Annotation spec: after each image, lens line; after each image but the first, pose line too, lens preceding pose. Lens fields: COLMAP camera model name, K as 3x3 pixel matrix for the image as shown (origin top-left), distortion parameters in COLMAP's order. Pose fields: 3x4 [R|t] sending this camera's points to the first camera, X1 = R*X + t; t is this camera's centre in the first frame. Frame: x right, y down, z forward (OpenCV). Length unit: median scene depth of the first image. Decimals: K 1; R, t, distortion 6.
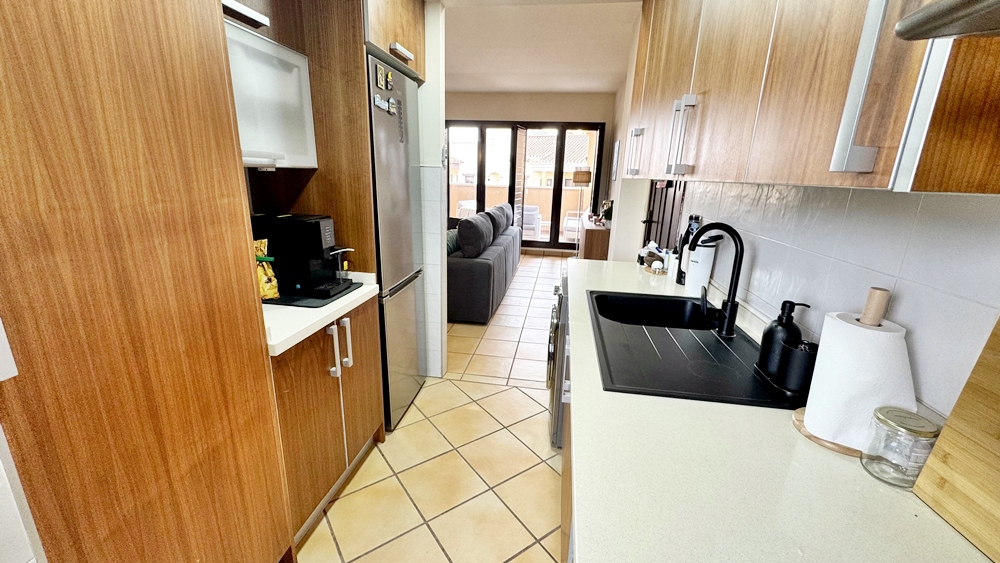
lens RADIAL K [[398.8, 0, 500.0], [0, 398.8, 281.5], [0, 0, 1]] dist [-0.001655, 0.000177]
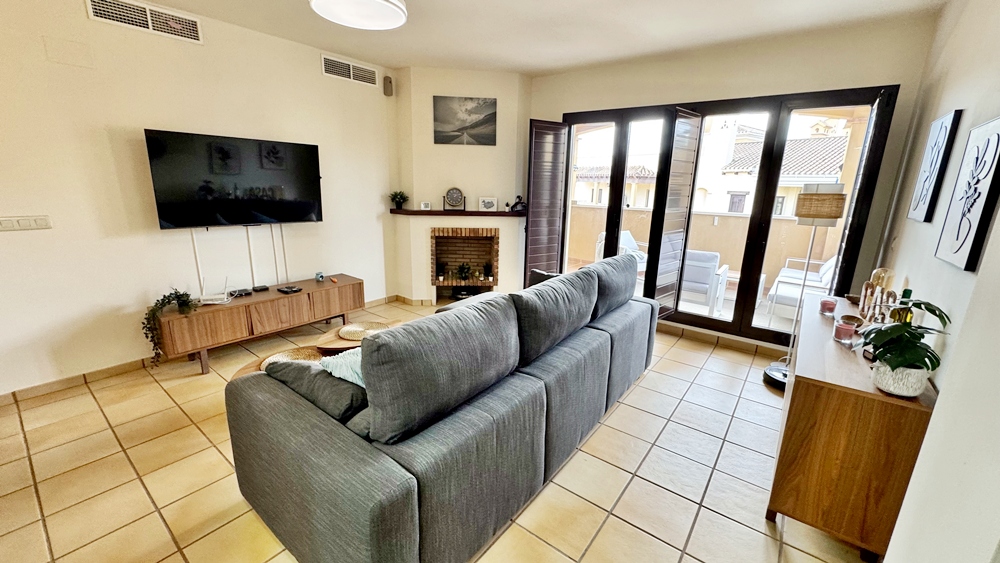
lens RADIAL K [[398.8, 0, 500.0], [0, 398.8, 281.5], [0, 0, 1]] dist [-0.001655, 0.000177]
pose [[0.879916, 0.104488, -0.463498, 0.099510], [-0.120771, 0.992665, -0.005493, -0.122611], [0.459524, 0.060810, 0.886081, 0.407614]]
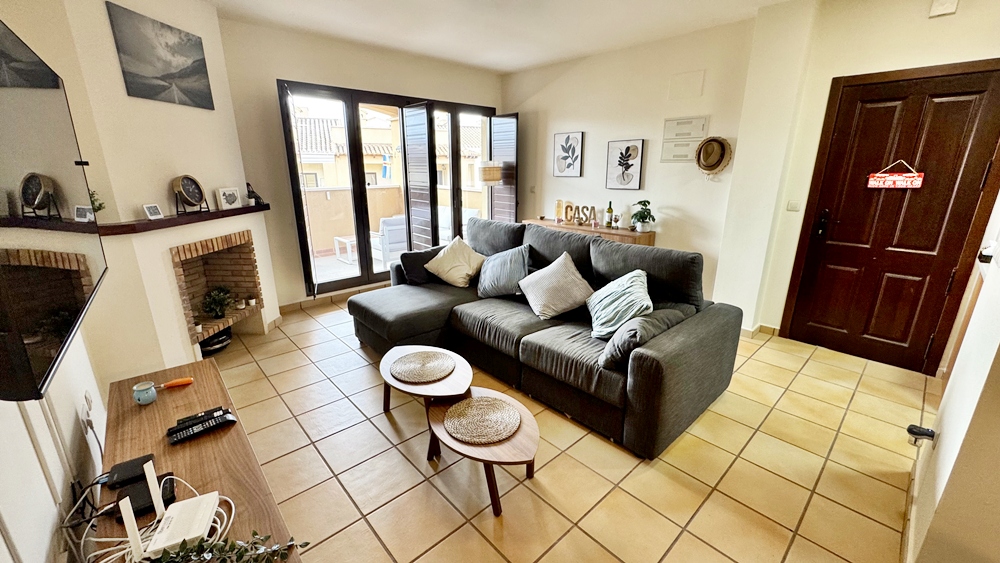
lens RADIAL K [[396.6, 0, 500.0], [0, 396.6, 281.5], [0, 0, 1]] dist [-0.000800, 0.000099]
pose [[0.617409, -0.252196, 0.745119, -0.446448], [0.226810, 0.964061, 0.138364, -0.154193], [-0.753235, 0.083574, 0.652421, 0.462718]]
